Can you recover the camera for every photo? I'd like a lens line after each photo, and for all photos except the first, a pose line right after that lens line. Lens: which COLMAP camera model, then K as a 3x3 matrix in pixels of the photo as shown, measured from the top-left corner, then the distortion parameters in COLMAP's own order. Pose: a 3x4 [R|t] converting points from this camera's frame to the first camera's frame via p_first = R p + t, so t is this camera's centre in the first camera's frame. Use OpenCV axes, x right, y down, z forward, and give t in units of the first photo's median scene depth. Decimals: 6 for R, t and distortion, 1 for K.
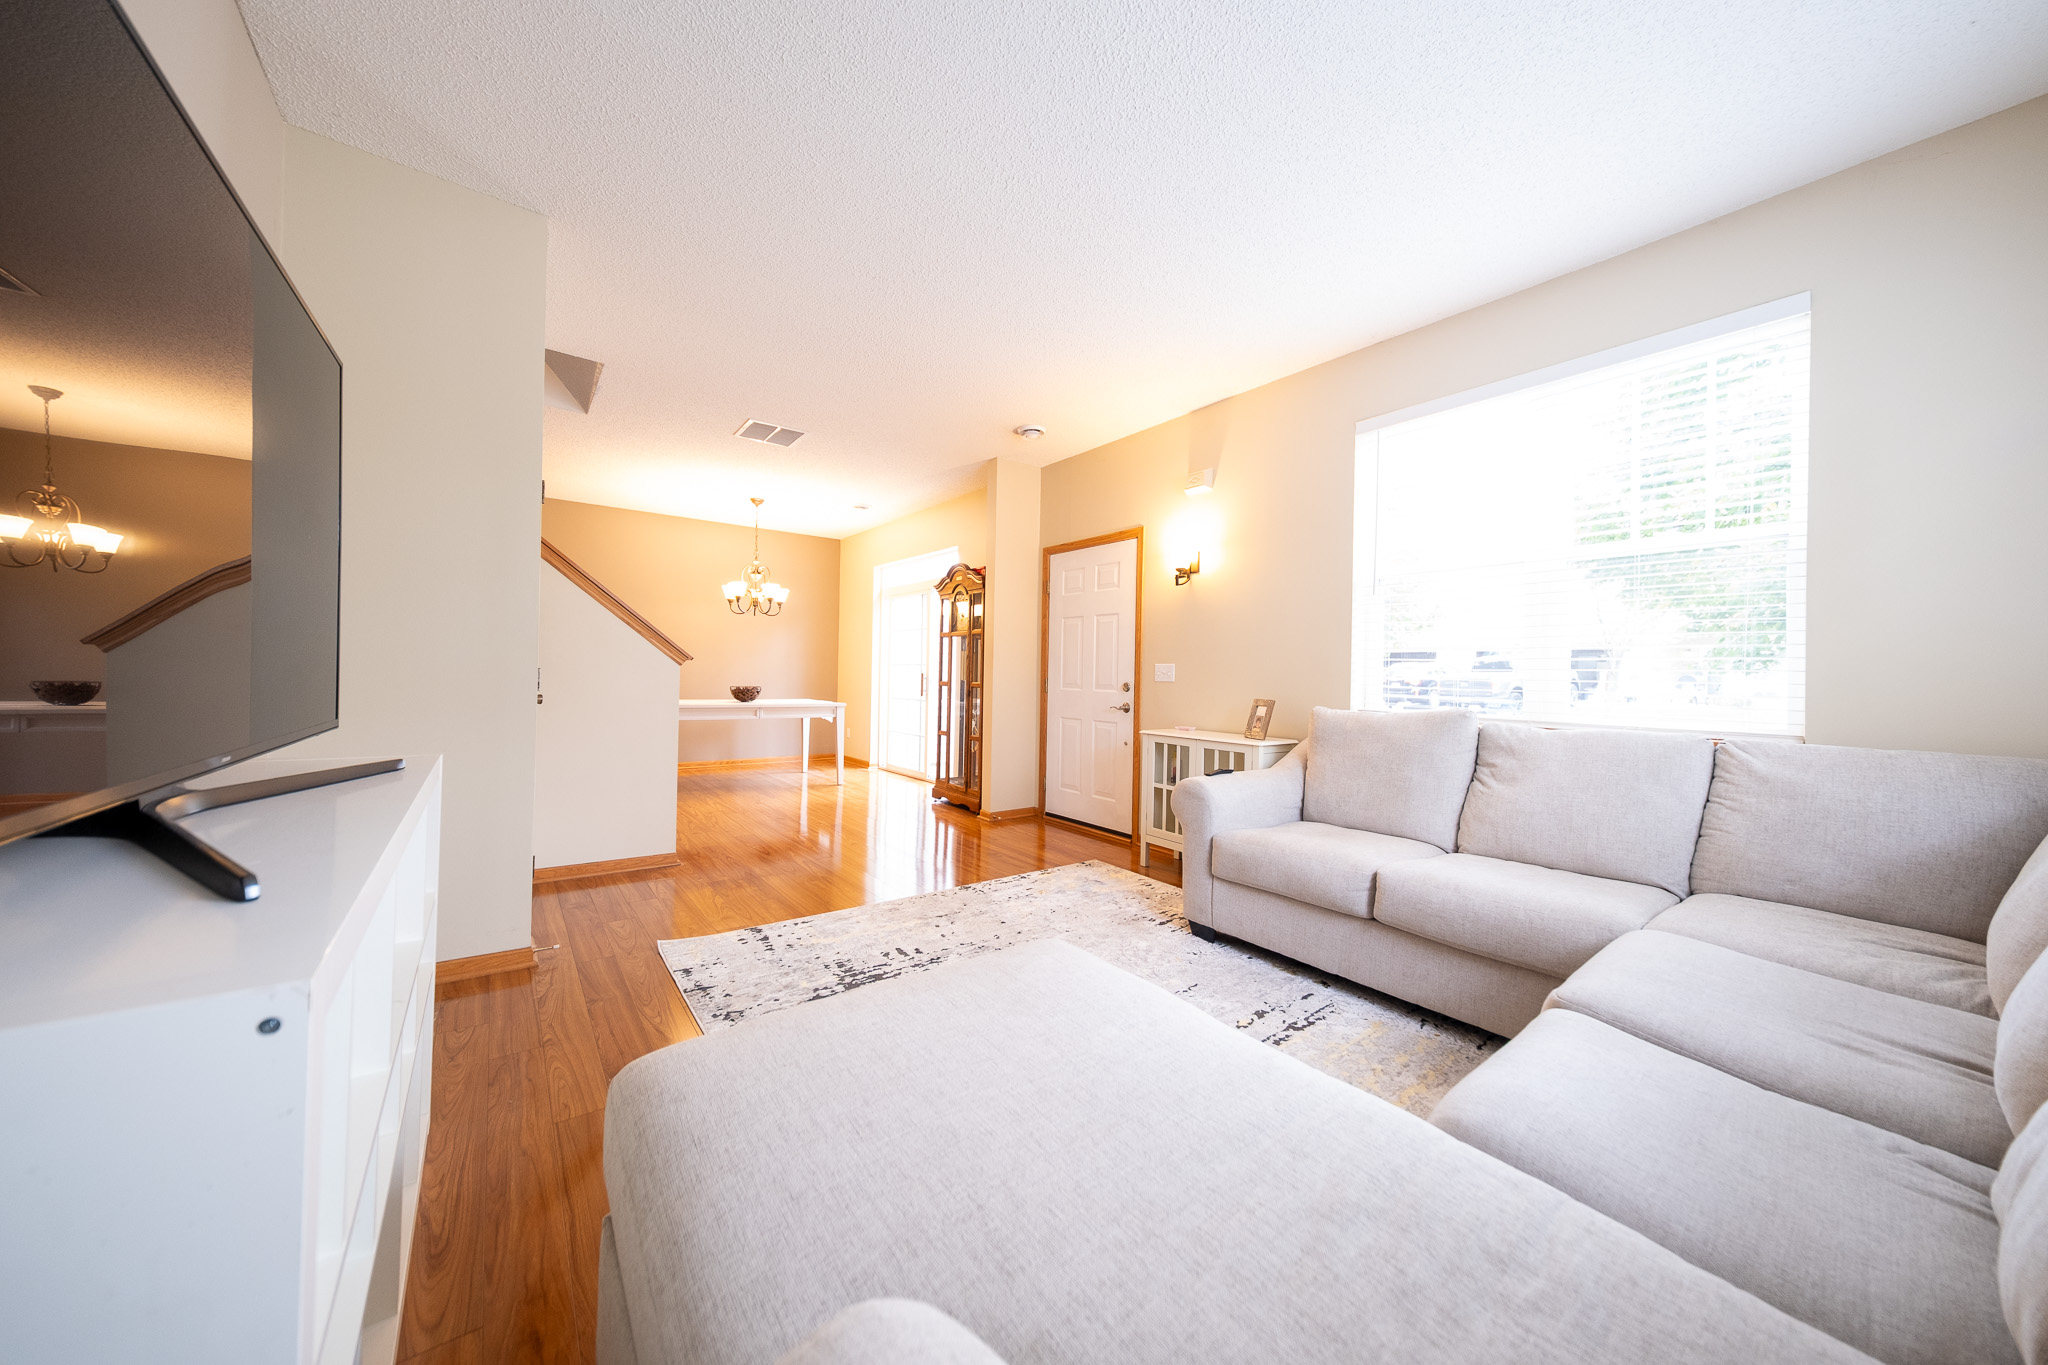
lens RADIAL K [[690.4, 0, 1019.8], [0, 690.4, 671.1], [0, 0, 1]] dist [0.005653, -0.000416]
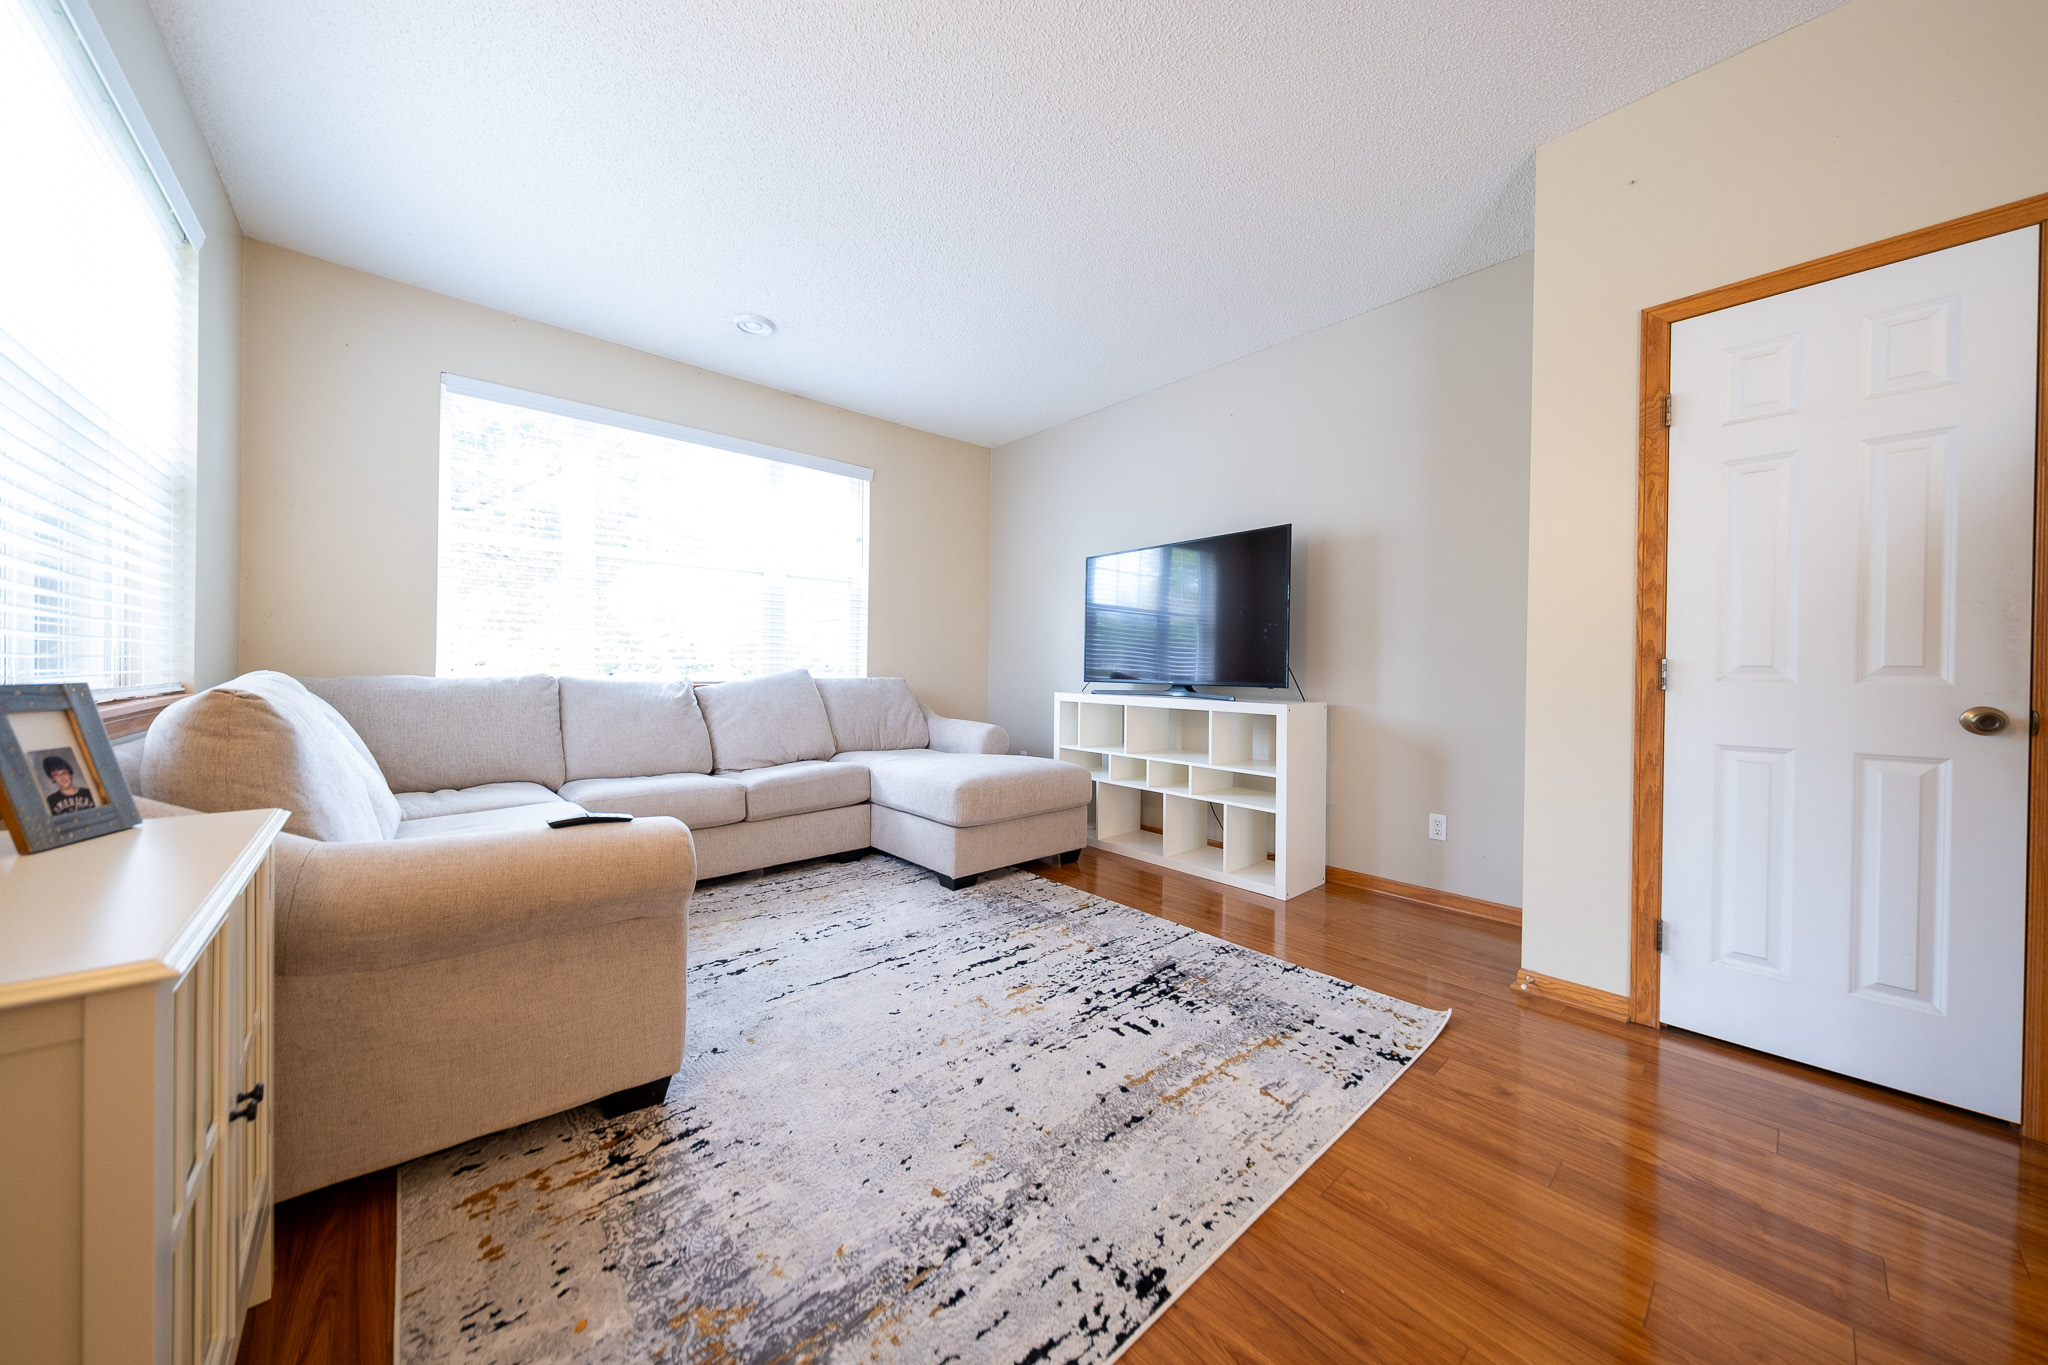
lens RADIAL K [[690.4, 0, 1019.8], [0, 690.4, 671.1], [0, 0, 1]] dist [0.005653, -0.000416]
pose [[-0.996340, -0.032133, -0.079209, 0.023692], [-0.031962, 0.999483, -0.003423, 0.033280], [0.079278, -0.000879, -0.996852, 1.668802]]
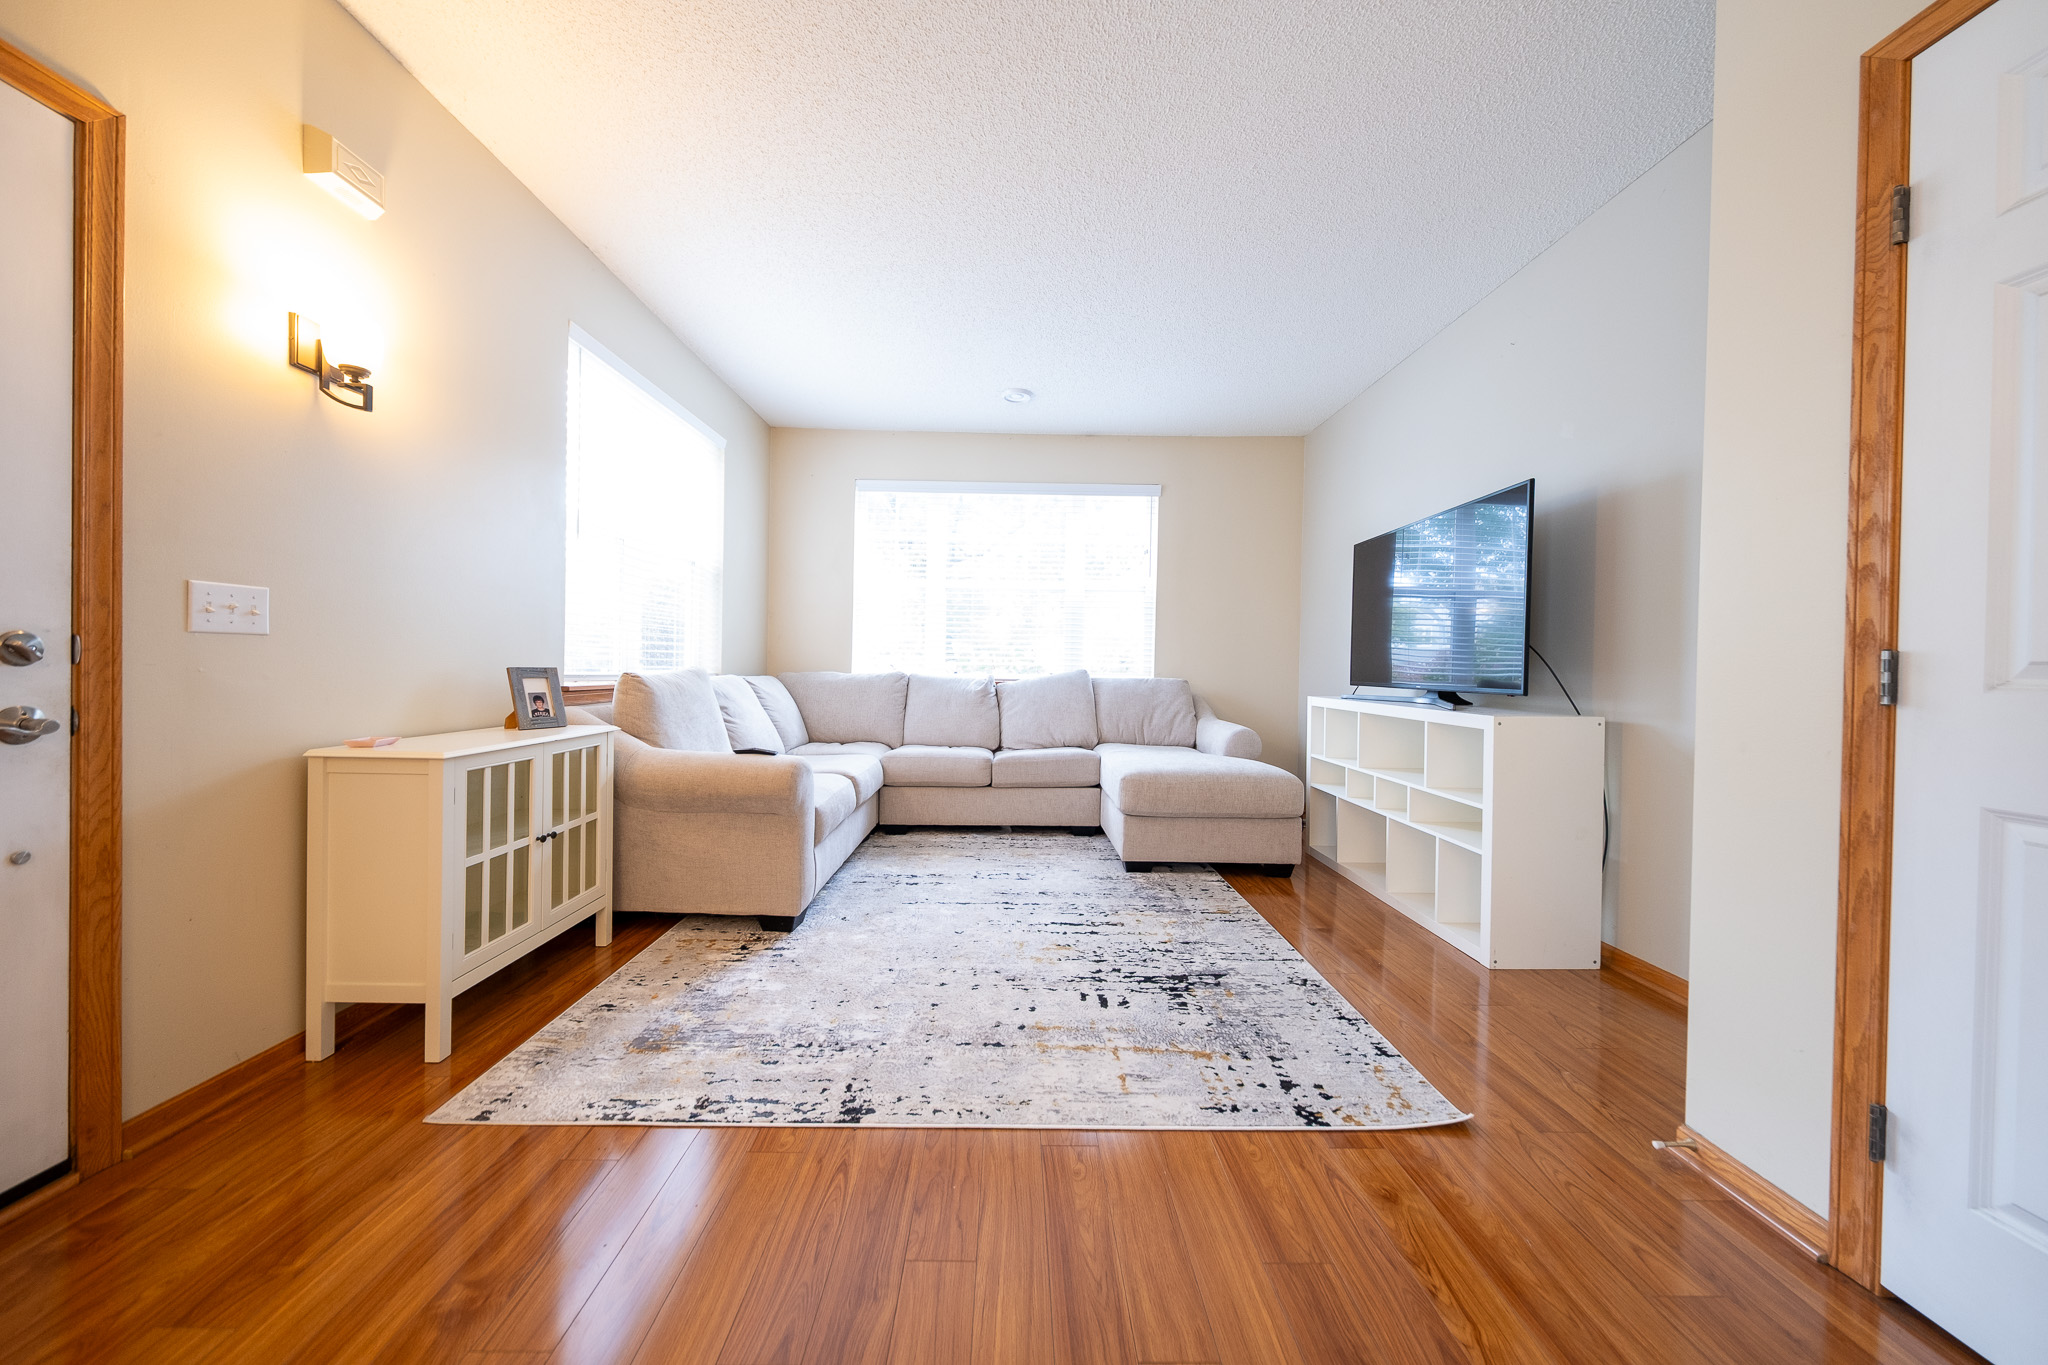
lens RADIAL K [[690.4, 0, 1019.8], [0, 690.4, 671.1], [0, 0, 1]] dist [0.005653, -0.000416]
pose [[-0.806666, -0.039144, 0.589710, -0.526912], [-0.037662, 0.999181, 0.014806, 0.022299], [-0.589806, -0.010266, -0.807479, 1.643073]]
